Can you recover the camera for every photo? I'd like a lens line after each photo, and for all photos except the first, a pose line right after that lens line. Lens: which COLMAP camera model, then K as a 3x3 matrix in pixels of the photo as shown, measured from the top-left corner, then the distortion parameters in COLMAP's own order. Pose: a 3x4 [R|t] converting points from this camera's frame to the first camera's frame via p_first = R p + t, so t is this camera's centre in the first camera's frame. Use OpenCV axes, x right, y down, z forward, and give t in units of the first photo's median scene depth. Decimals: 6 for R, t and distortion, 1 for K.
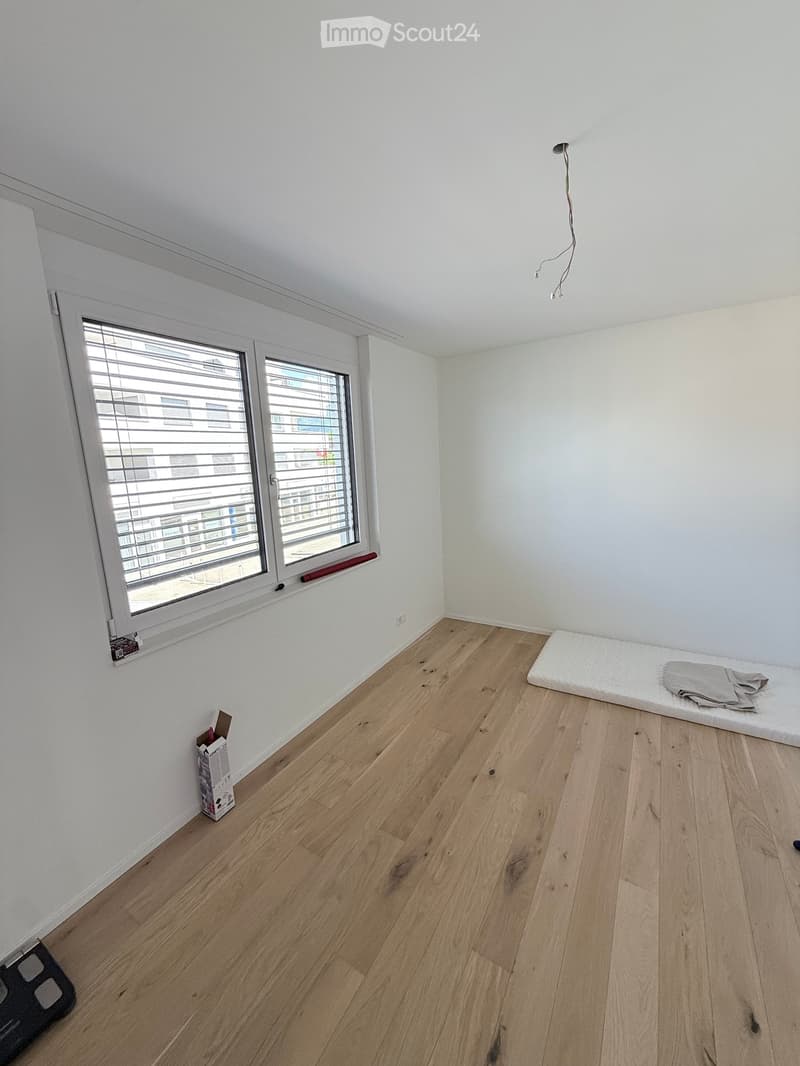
lens RADIAL K [[428.2, 0, 402.2], [0, 428.2, 532.0], [0, 0, 1]] dist [0.003158, 0.000384]
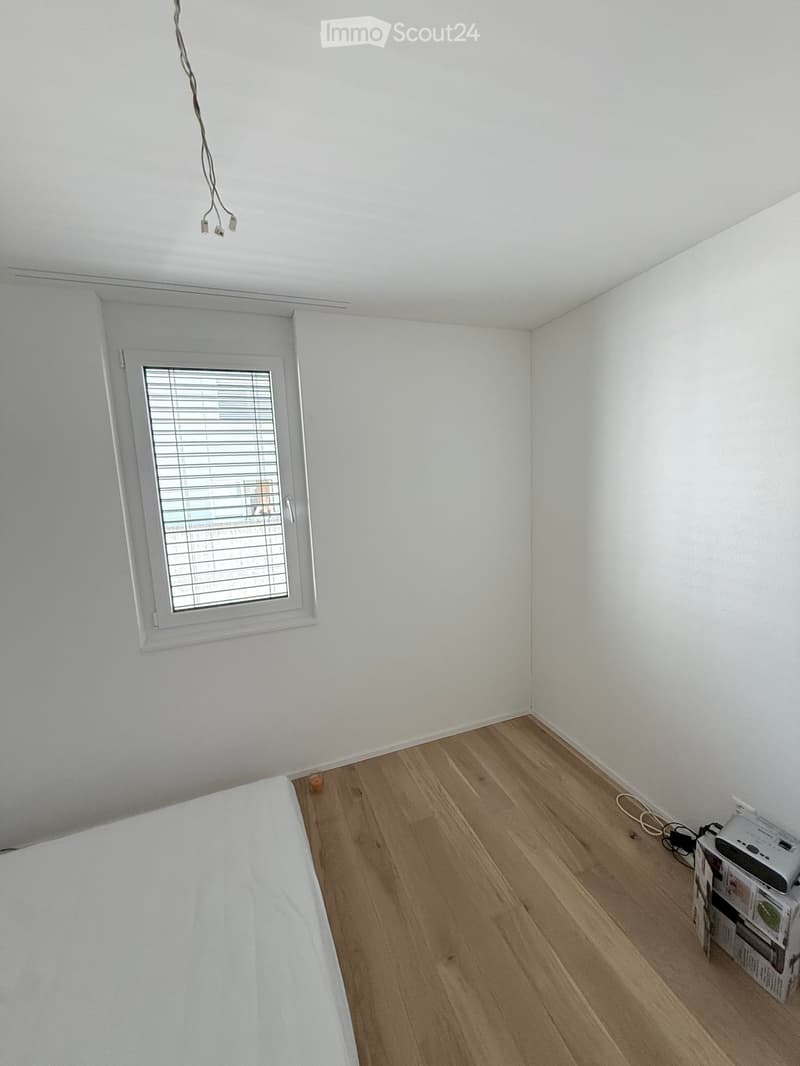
lens RADIAL K [[428.2, 0, 402.2], [0, 428.2, 532.0], [0, 0, 1]] dist [0.003158, 0.000384]
pose [[0.783358, 0.100088, -0.613460, 0.583668], [-0.103213, 0.994194, 0.030408, -0.130407], [0.612942, 0.039497, 0.789140, 0.464513]]
